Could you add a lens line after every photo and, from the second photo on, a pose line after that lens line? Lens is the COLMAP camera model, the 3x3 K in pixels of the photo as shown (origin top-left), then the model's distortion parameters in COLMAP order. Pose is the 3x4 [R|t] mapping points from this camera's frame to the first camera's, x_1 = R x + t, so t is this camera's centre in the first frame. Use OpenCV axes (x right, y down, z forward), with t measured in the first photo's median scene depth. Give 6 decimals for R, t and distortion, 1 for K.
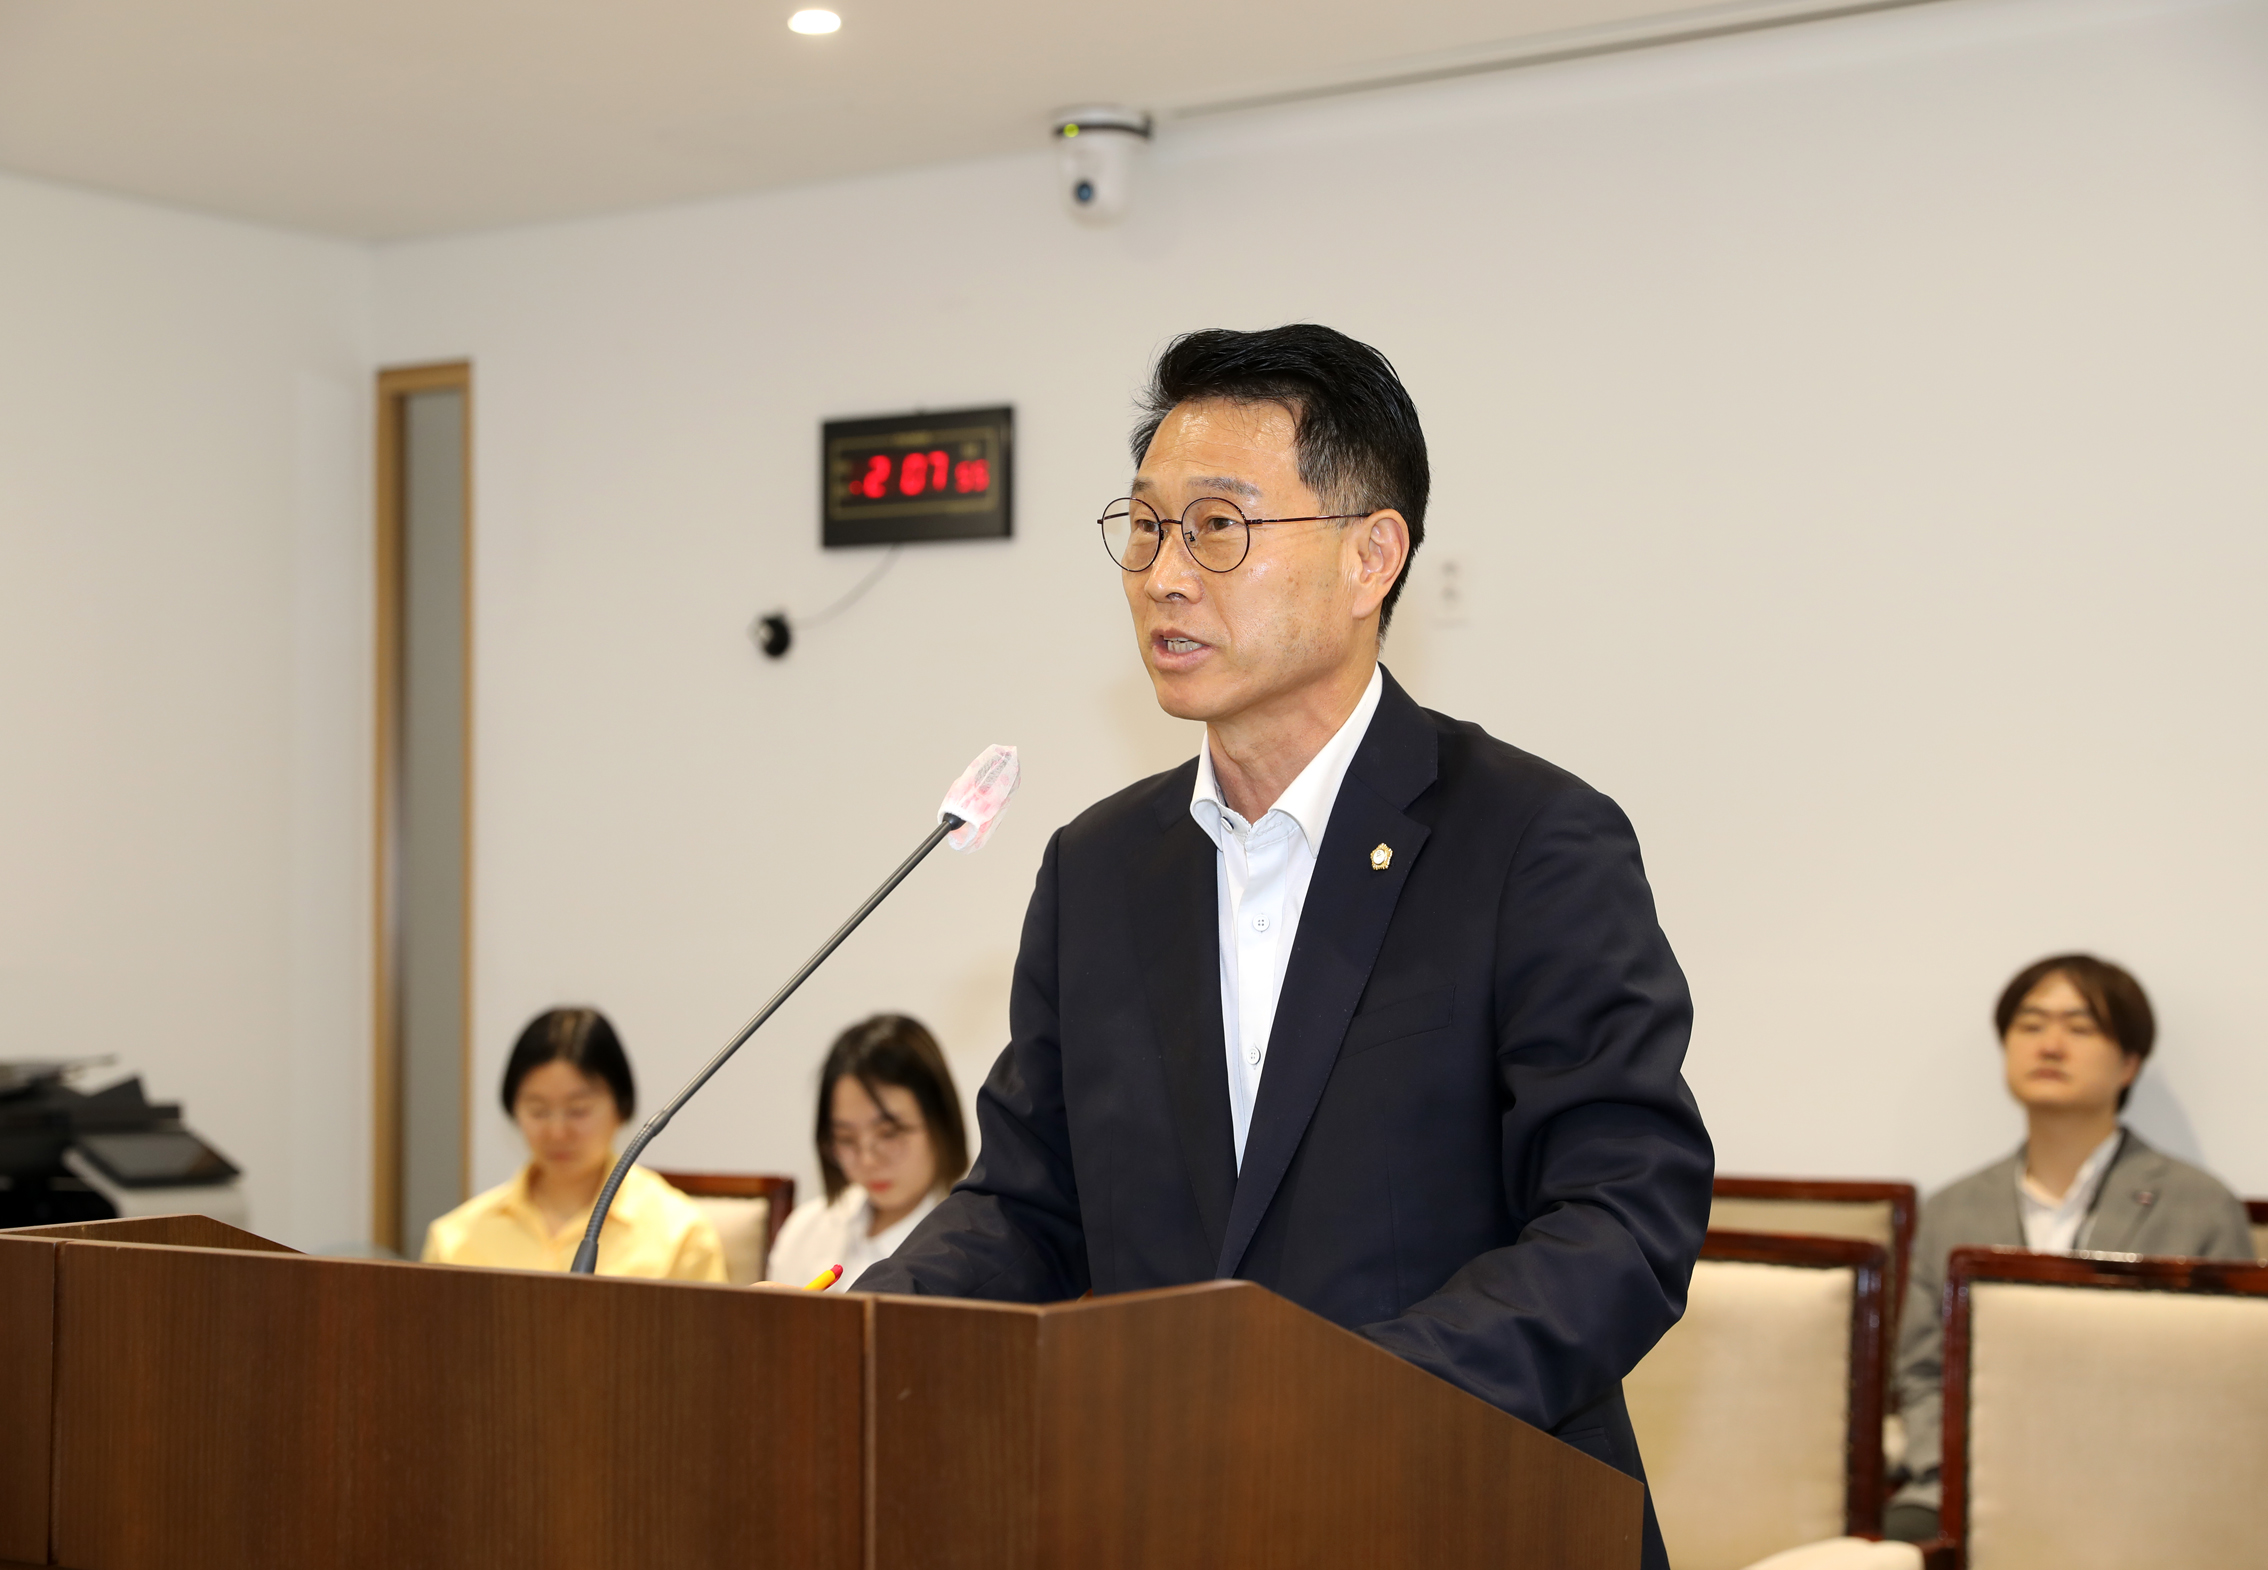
lens RADIAL K [[3895.4, 0, 1130.2], [0, 3895.4, 785.8], [0, 0, 1]] dist [-0.132289, 0.000000]
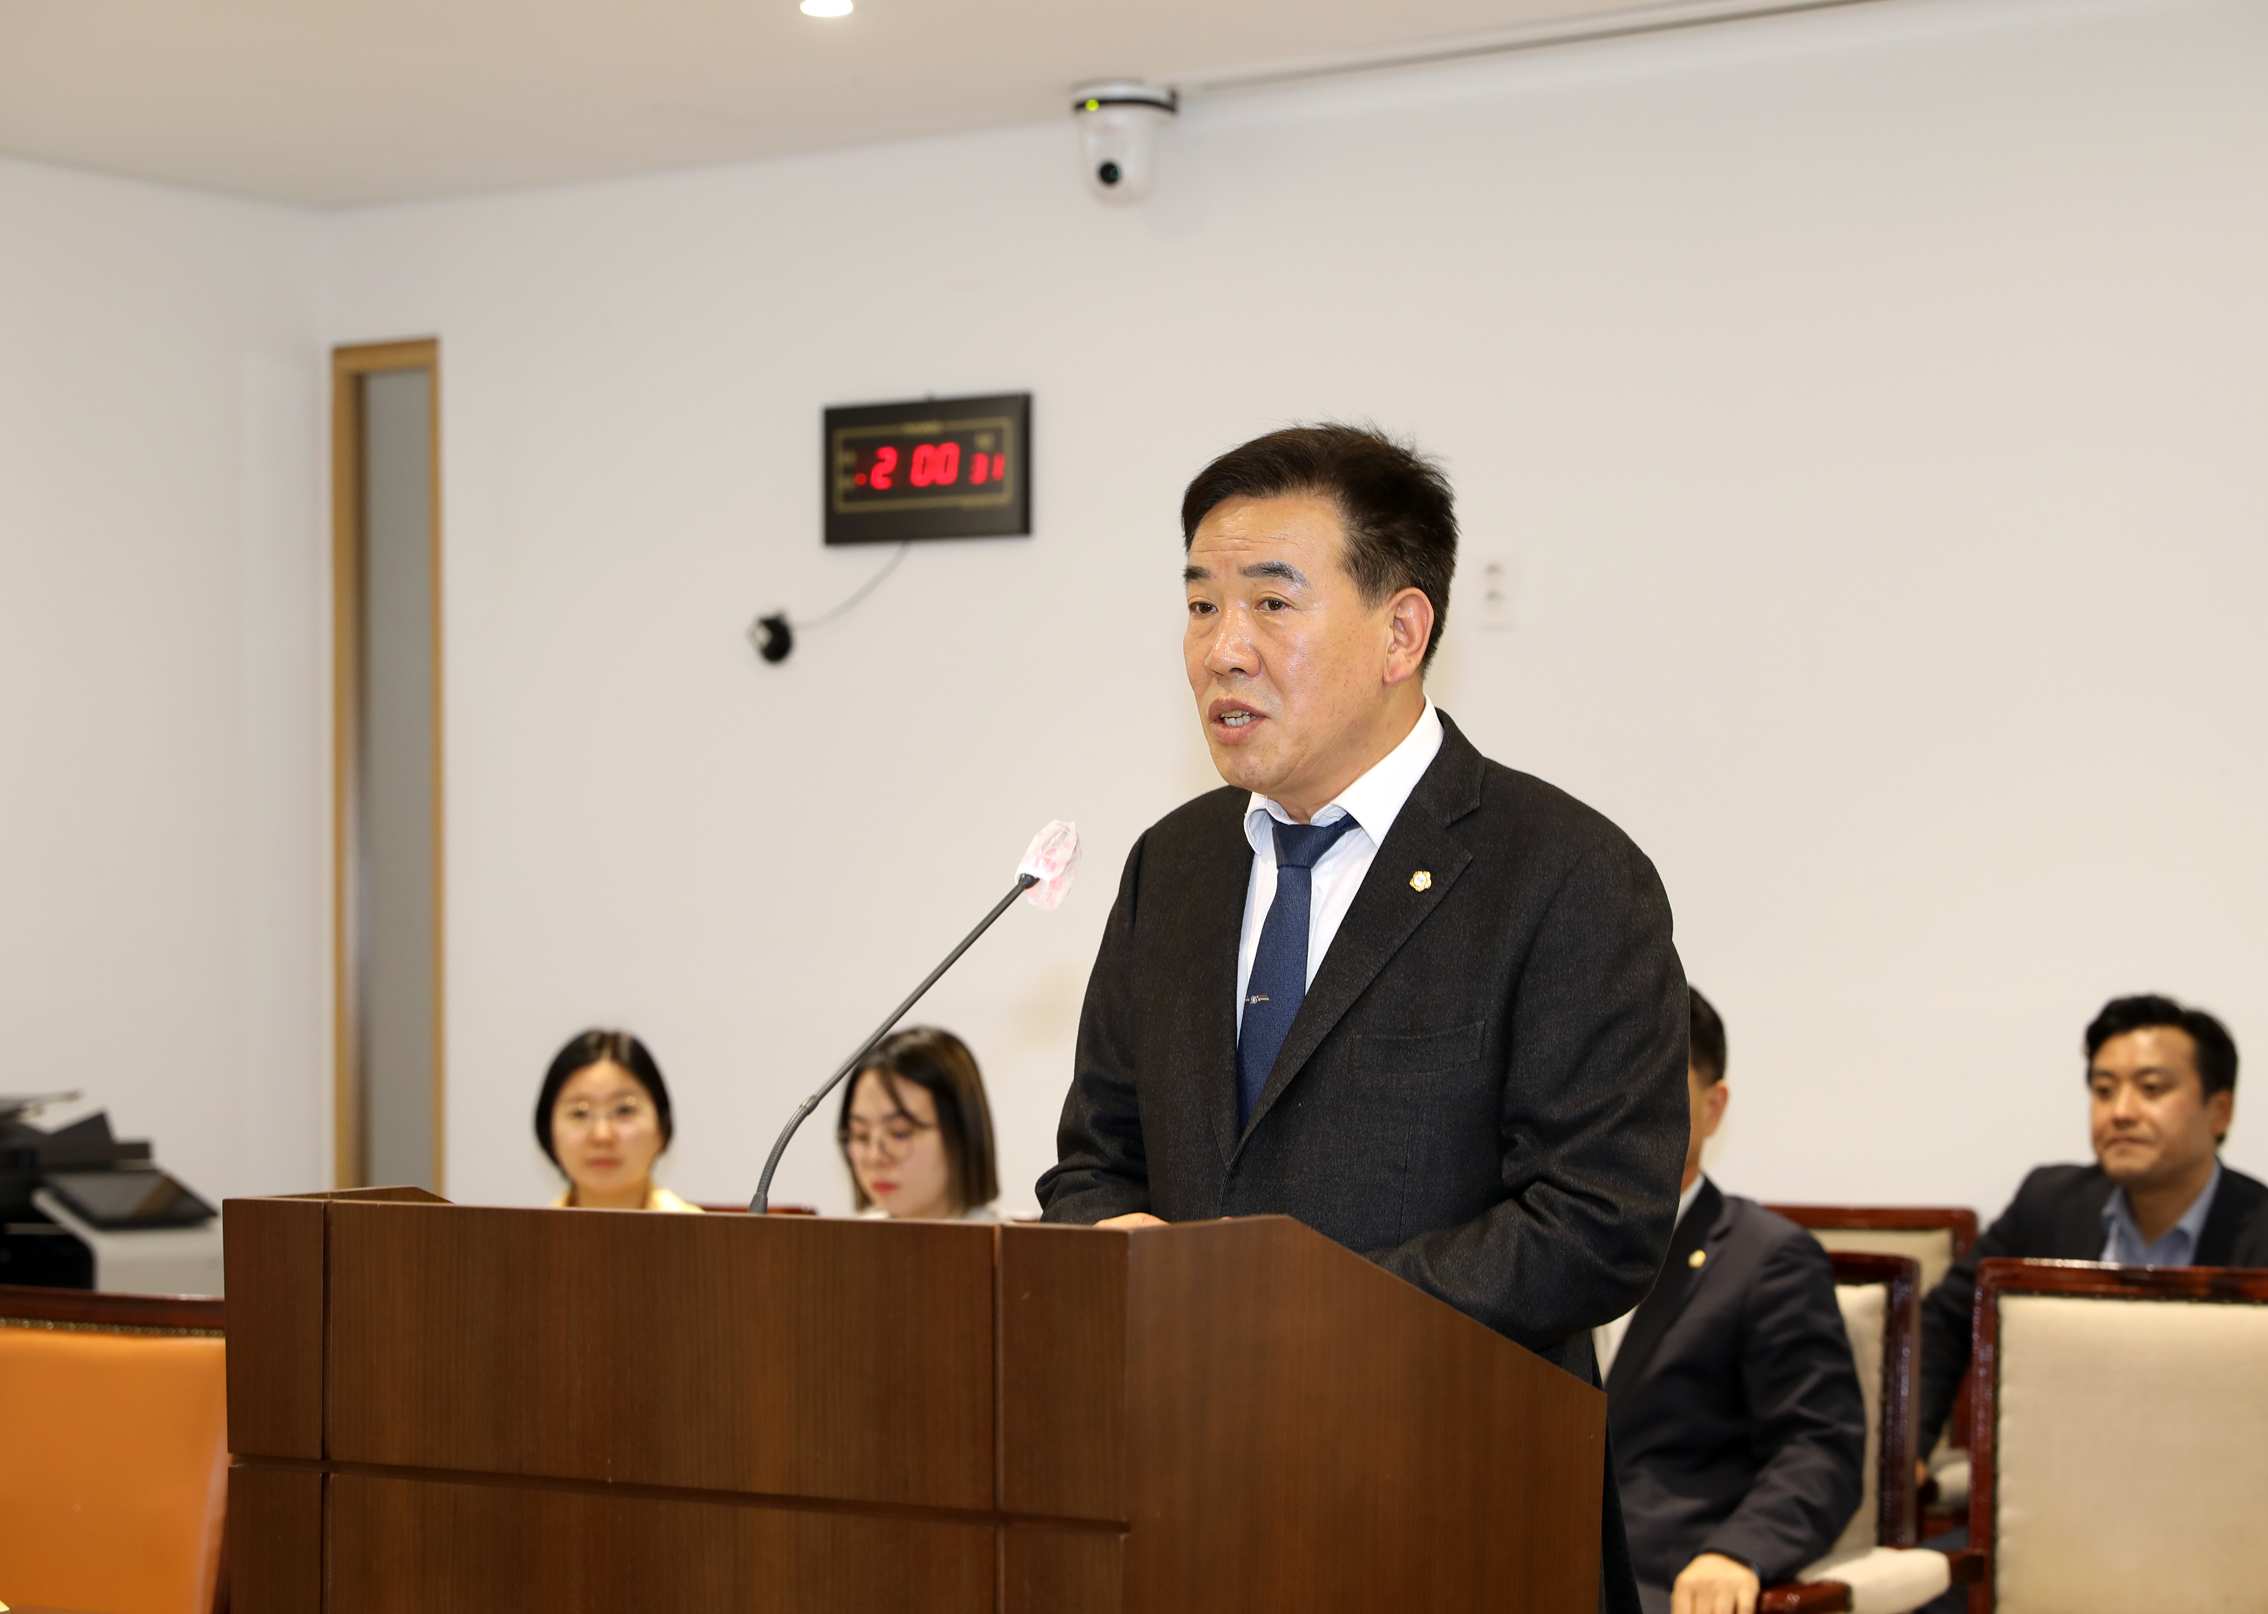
lens RADIAL K [[4861.4, 0, 1136.8], [0, 4861.4, 809.2], [0, 0, 1]] dist [-0.154860, 0.000000]
pose [[0.999990, -0.004479, 0.000276, -0.005398], [0.004477, 0.999967, 0.006799, -0.005575], [-0.000306, -0.006798, 0.999977, -0.178026]]
